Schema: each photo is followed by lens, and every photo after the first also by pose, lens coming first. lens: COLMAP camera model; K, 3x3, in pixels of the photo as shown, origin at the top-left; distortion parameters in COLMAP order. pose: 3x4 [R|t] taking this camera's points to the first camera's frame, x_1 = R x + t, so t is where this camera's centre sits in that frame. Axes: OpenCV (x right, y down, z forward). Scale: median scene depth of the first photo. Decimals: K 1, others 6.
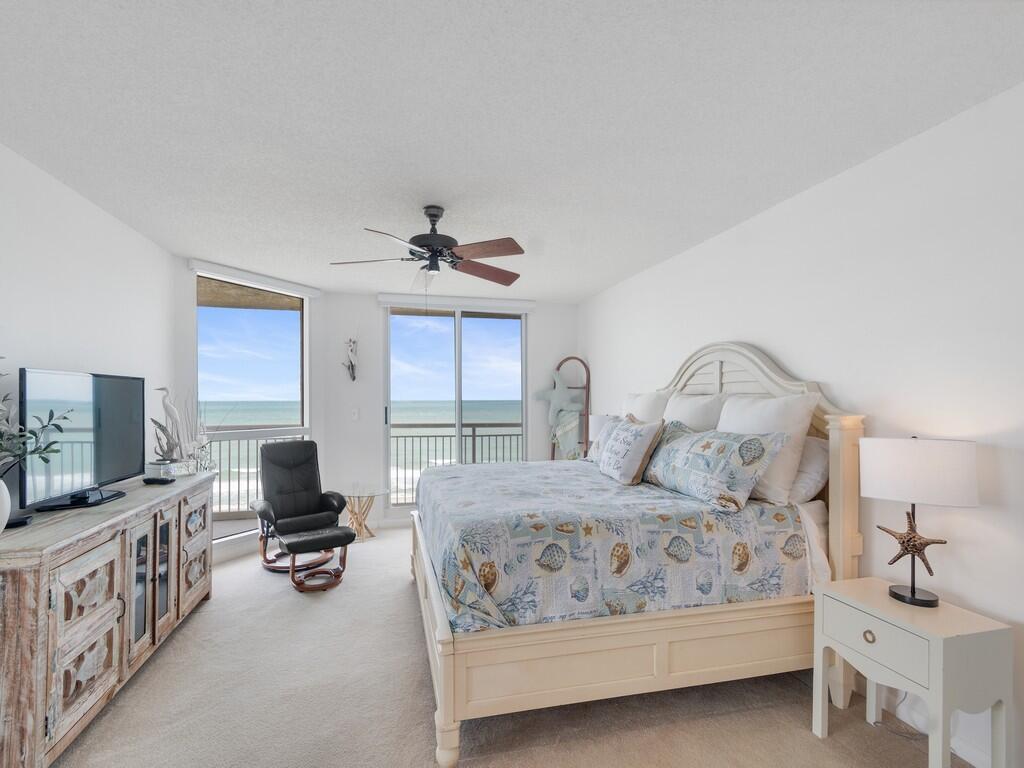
lens RADIAL K [[466.3, 0, 506.1], [0, 466.3, 405.2], [0, 0, 1]] dist [0.004545, 0.000090]
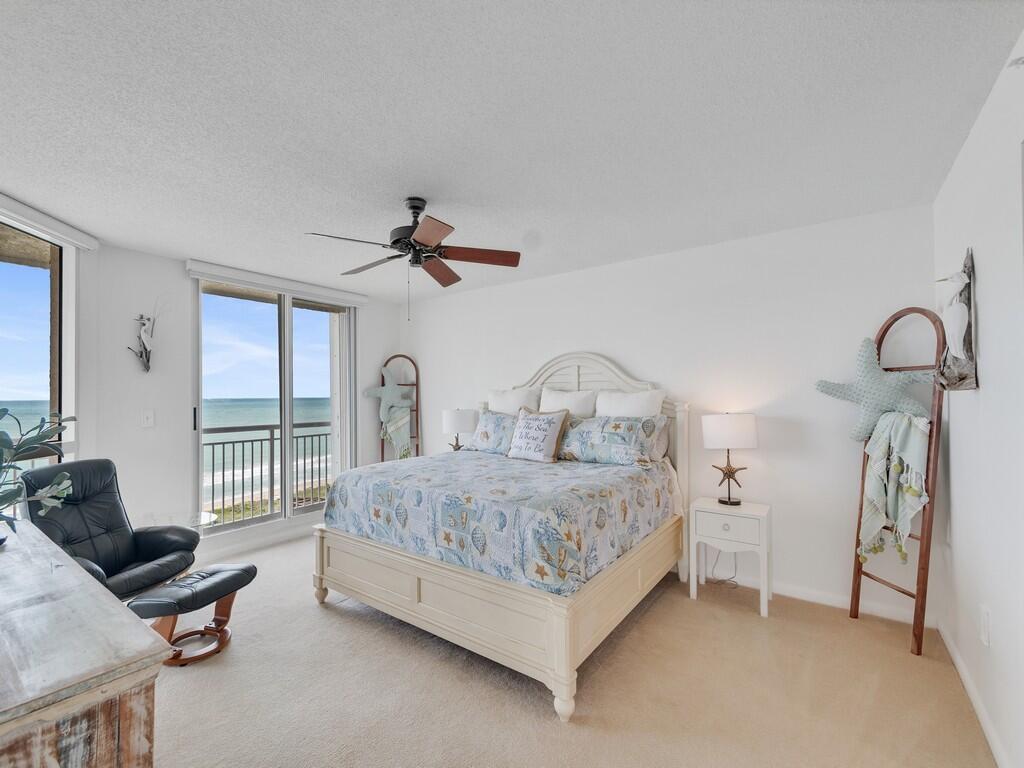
lens RADIAL K [[448.9, 0, 493.8], [0, 448.9, 397.4], [0, 0, 1]] dist [-0.001269, -0.000820]
pose [[0.764472, -0.010028, 0.644579, -0.654240], [0.018264, 0.999815, -0.006106, 0.000546], [-0.644398, 0.016441, 0.764513, 0.181907]]
